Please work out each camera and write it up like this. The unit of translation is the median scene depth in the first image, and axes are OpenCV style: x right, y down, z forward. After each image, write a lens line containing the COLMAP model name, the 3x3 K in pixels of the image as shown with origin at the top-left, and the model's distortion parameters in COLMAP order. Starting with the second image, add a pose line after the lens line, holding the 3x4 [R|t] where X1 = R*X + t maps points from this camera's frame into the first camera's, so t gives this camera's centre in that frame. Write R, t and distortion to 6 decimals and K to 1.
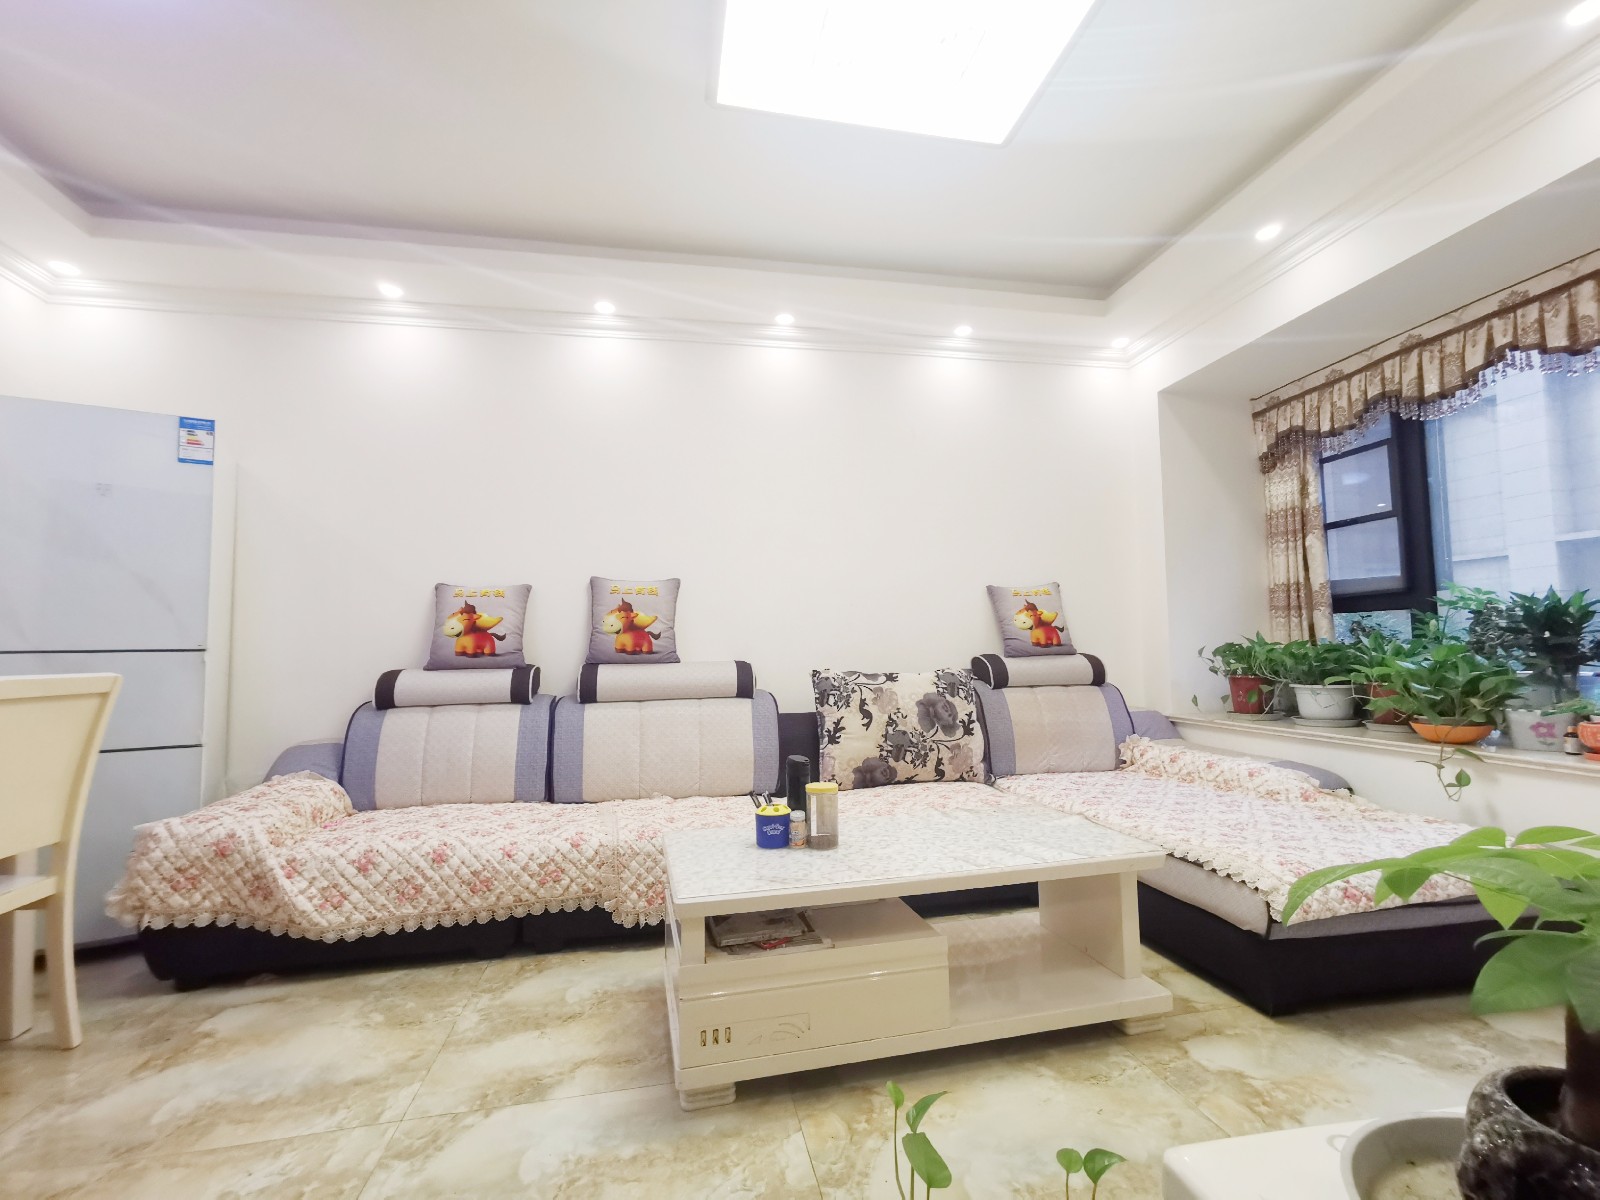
lens RADIAL K [[733.6, 0, 800.8], [0, 733.6, 599.3], [0, 0, 1]] dist [-0.004766, 0.005850]
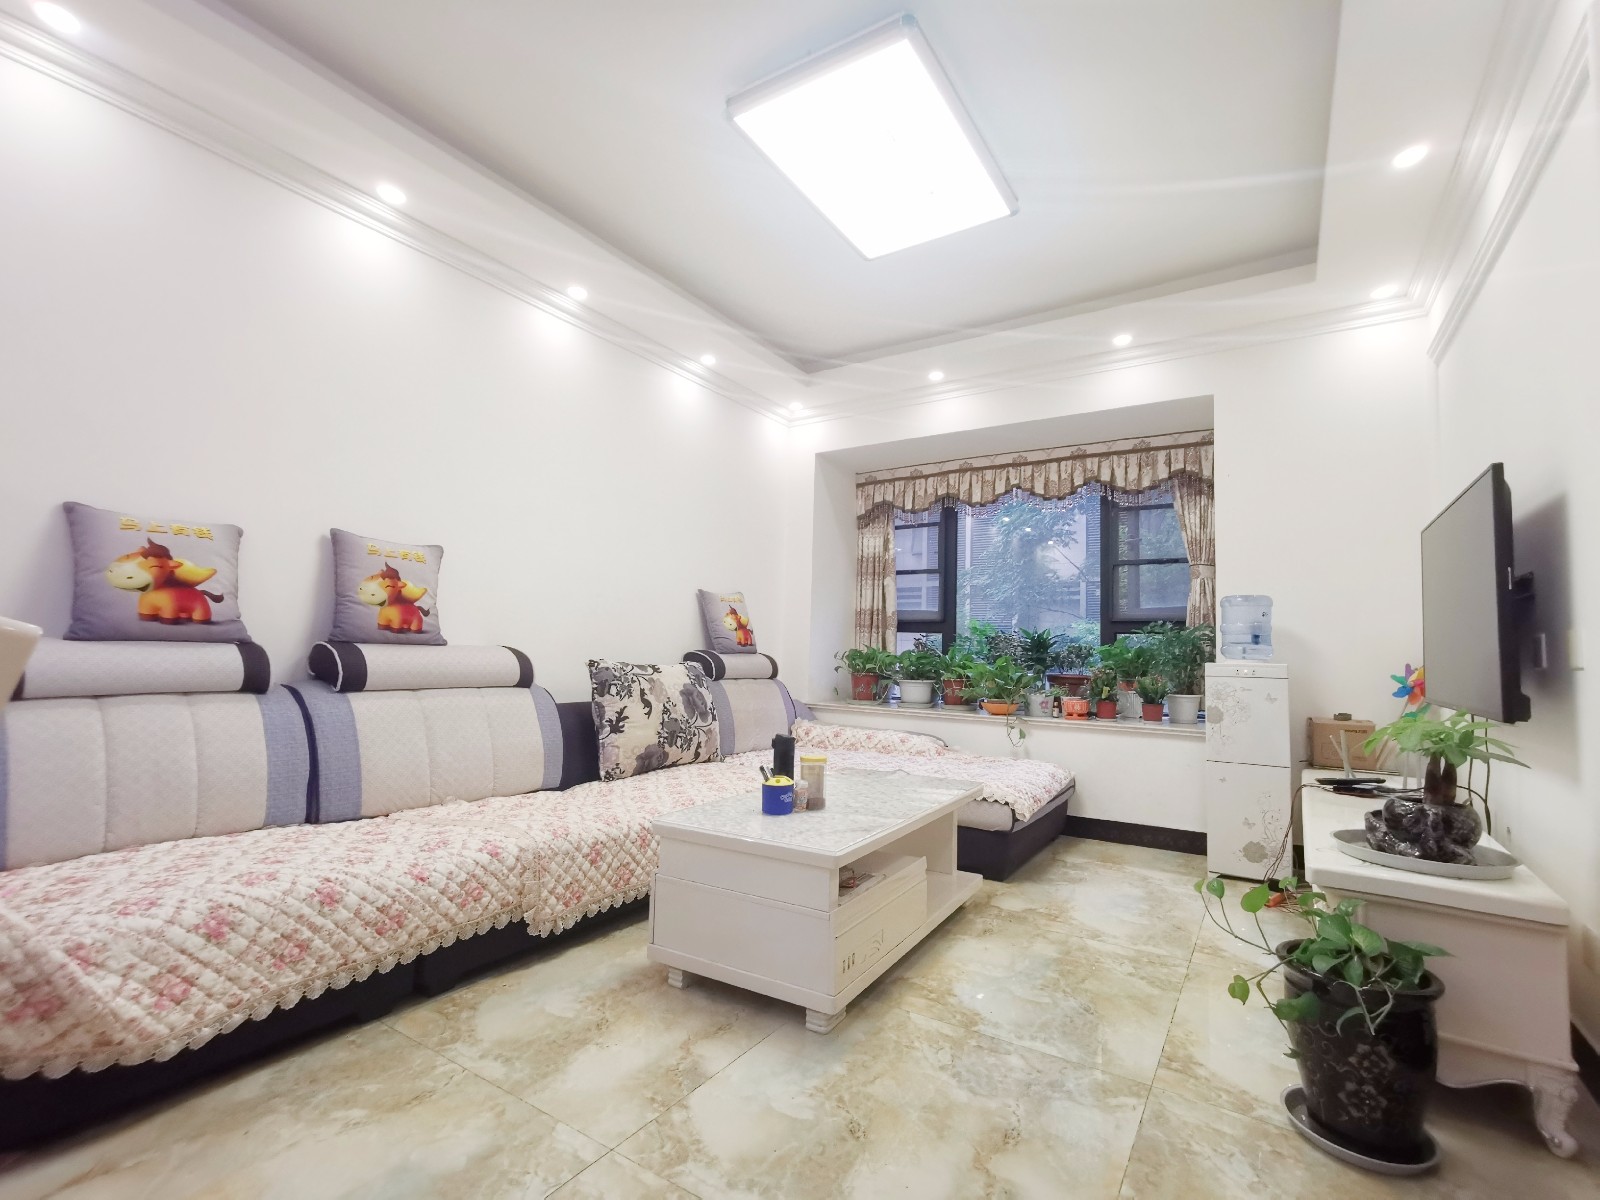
lens RADIAL K [[733.6, 0, 811.4], [0, 733.6, 599.1], [0, 0, 1]] dist [-0.004766, 0.005850]
pose [[0.693730, 0.091140, 0.714445, -0.523530], [-0.091908, 0.995054, -0.037694, 0.028148], [-0.714347, -0.039514, 0.698675, 0.113790]]
